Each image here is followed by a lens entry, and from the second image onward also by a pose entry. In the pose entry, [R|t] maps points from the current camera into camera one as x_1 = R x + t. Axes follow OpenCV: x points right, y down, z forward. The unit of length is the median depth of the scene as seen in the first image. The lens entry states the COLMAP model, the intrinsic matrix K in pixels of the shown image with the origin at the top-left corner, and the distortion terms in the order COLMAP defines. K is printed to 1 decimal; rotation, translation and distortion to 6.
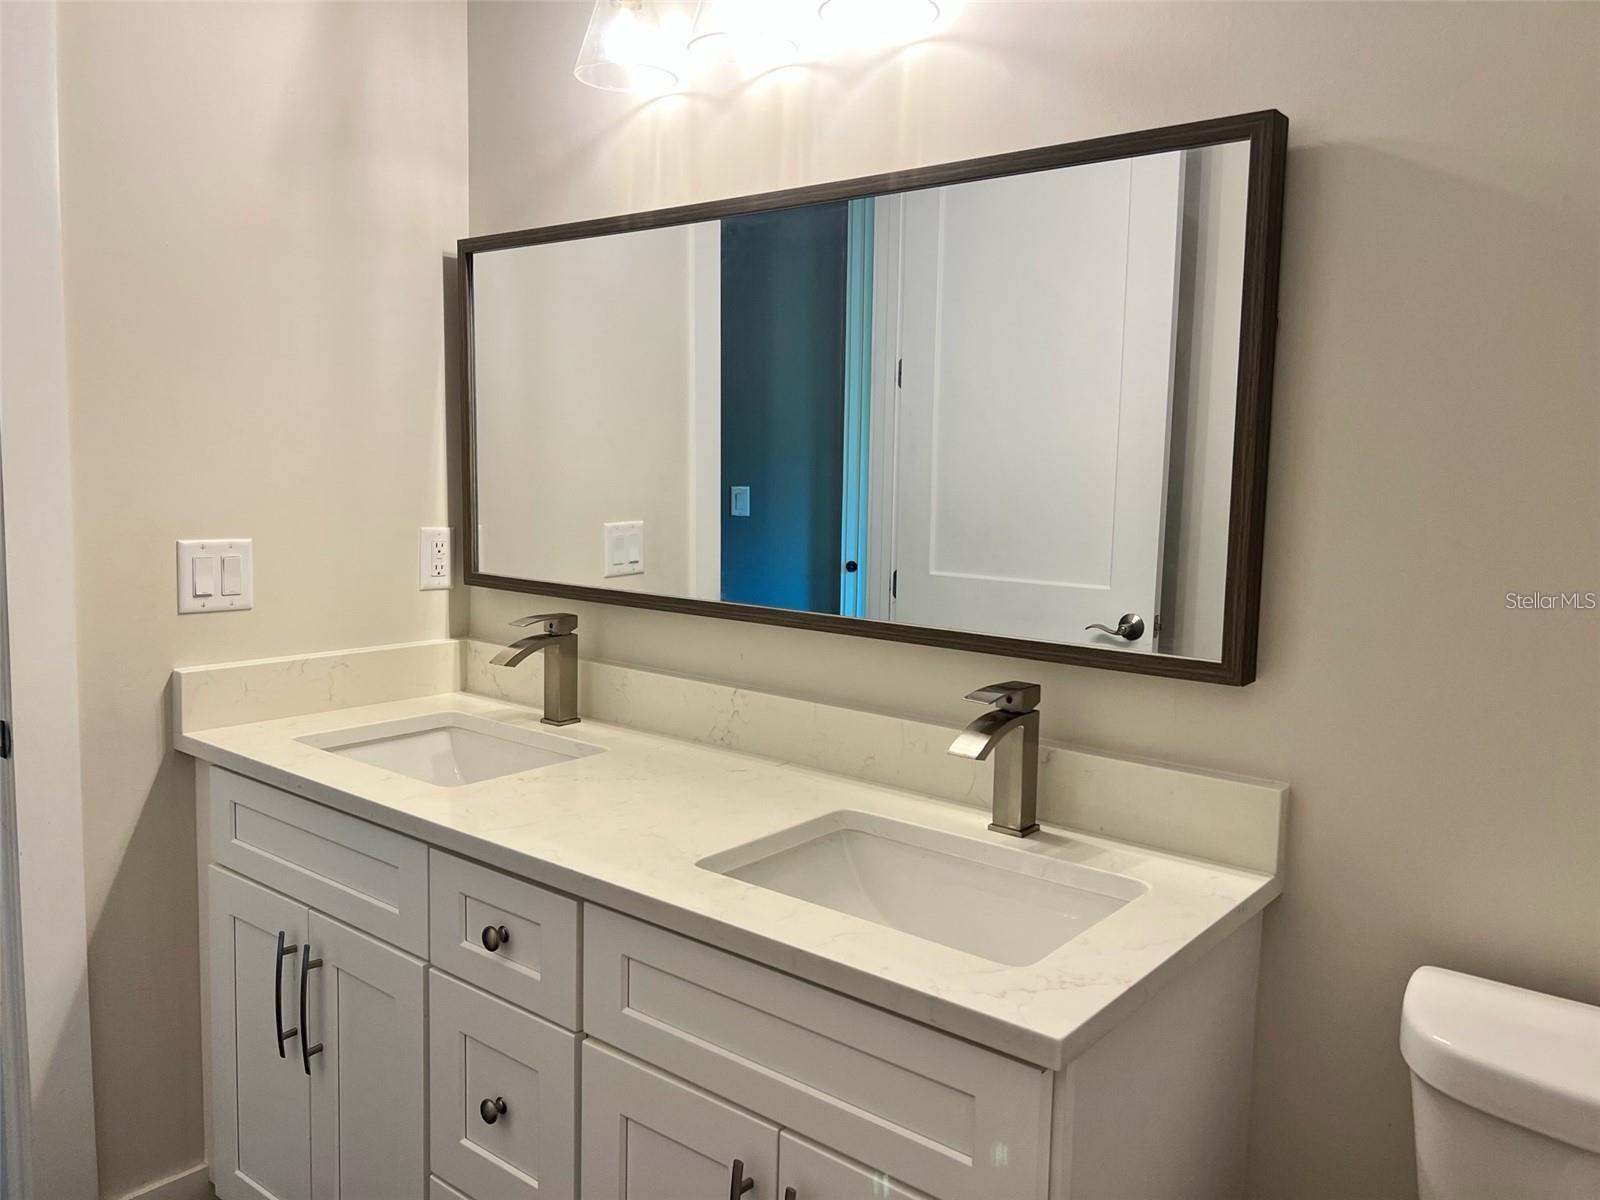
lens RADIAL K [[1196.3, 0, 811.4], [0, 1196.3, 579.3], [0, 0, 1]] dist [0.041644, -0.002399]
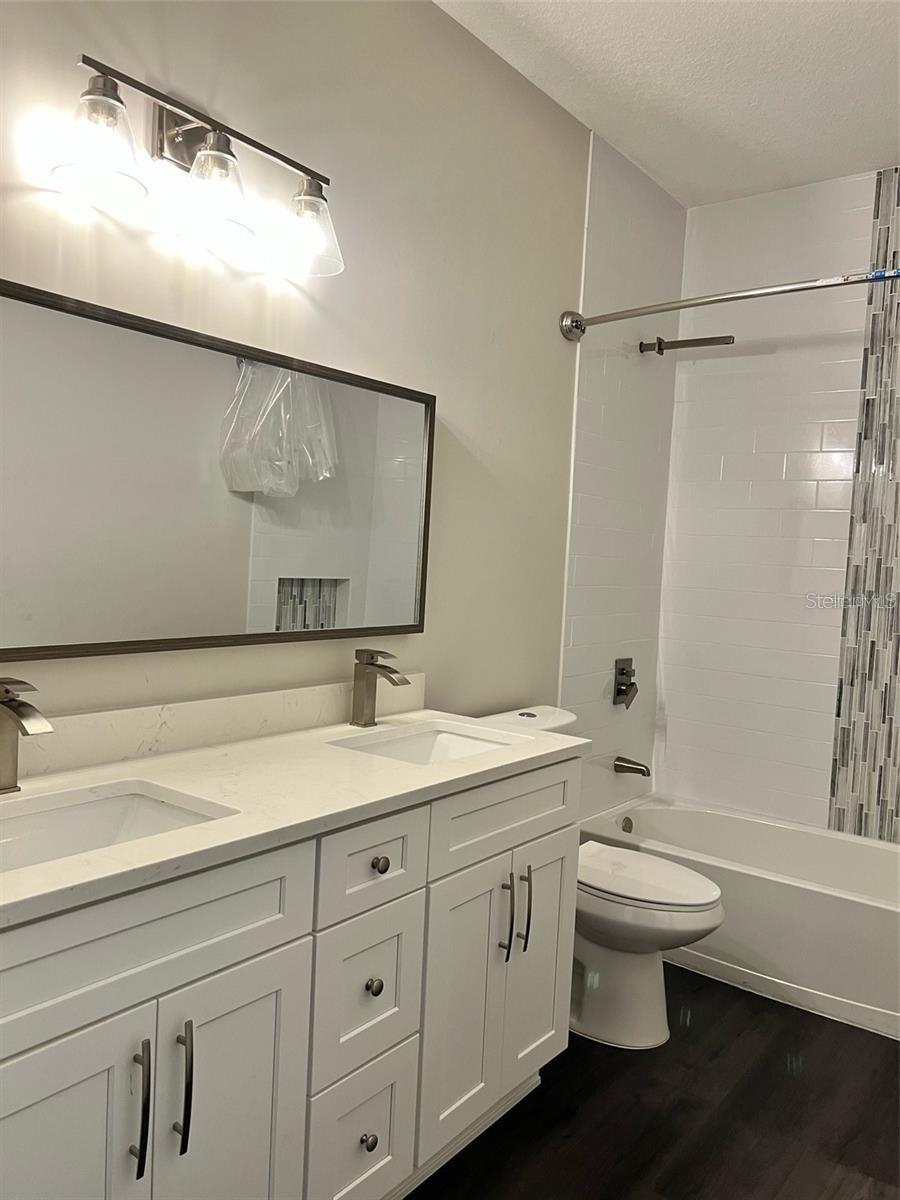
lens RADIAL K [[911.1, 0, 450.0], [0, 911.1, 600.0], [0, 0, 1]] dist [0.051320, -0.054354]
pose [[-0.016561, -0.075750, 0.996989, -1.140692], [0.049582, 0.995837, 0.076486, -0.088944], [-0.998633, 0.050699, -0.012736, 0.769482]]
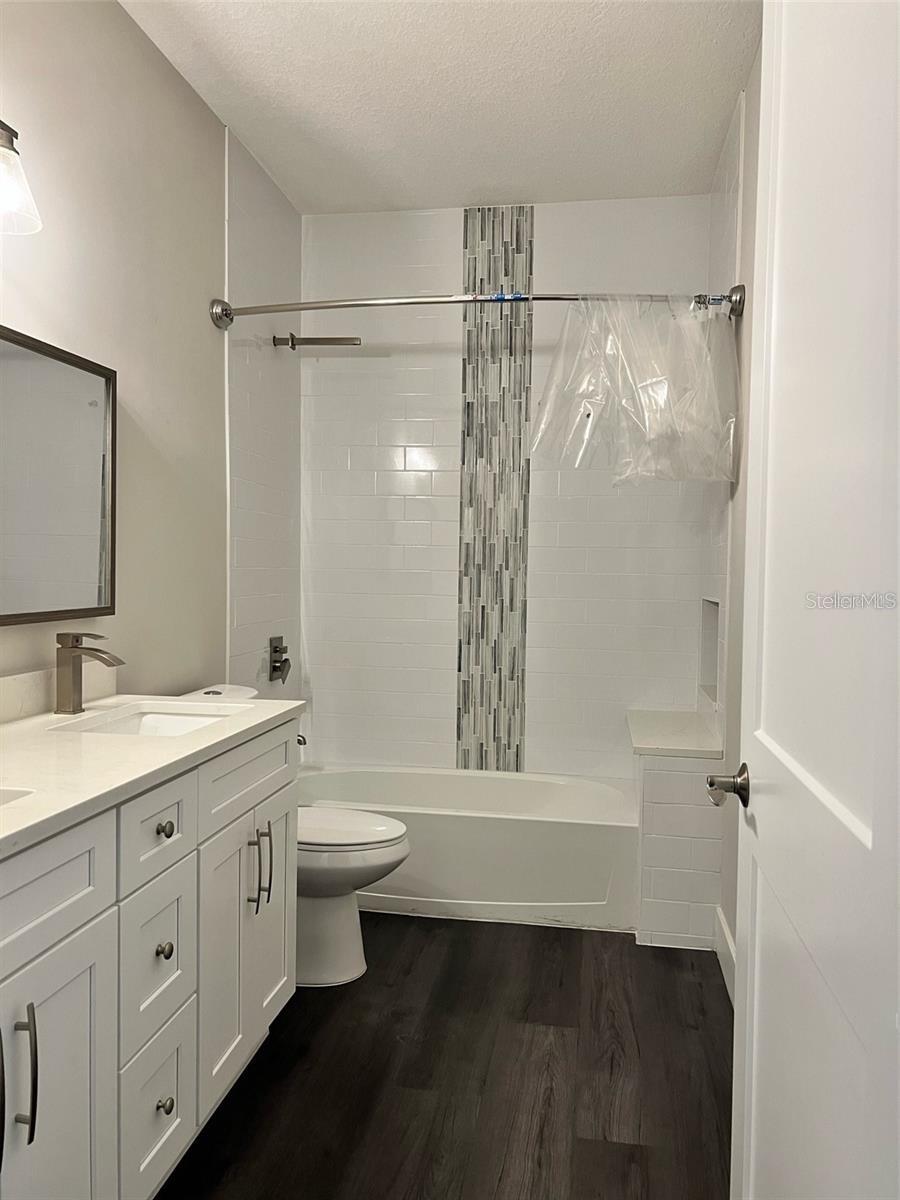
lens RADIAL K [[907.4, 0, 450.0], [0, 907.4, 600.0], [0, 0, 1]] dist [0.090508, -0.104821]
pose [[-0.485632, -0.061265, 0.872014, -1.182671], [0.060601, 0.992782, 0.103499, -0.067012], [-0.872060, 0.103107, -0.478414, 1.016726]]
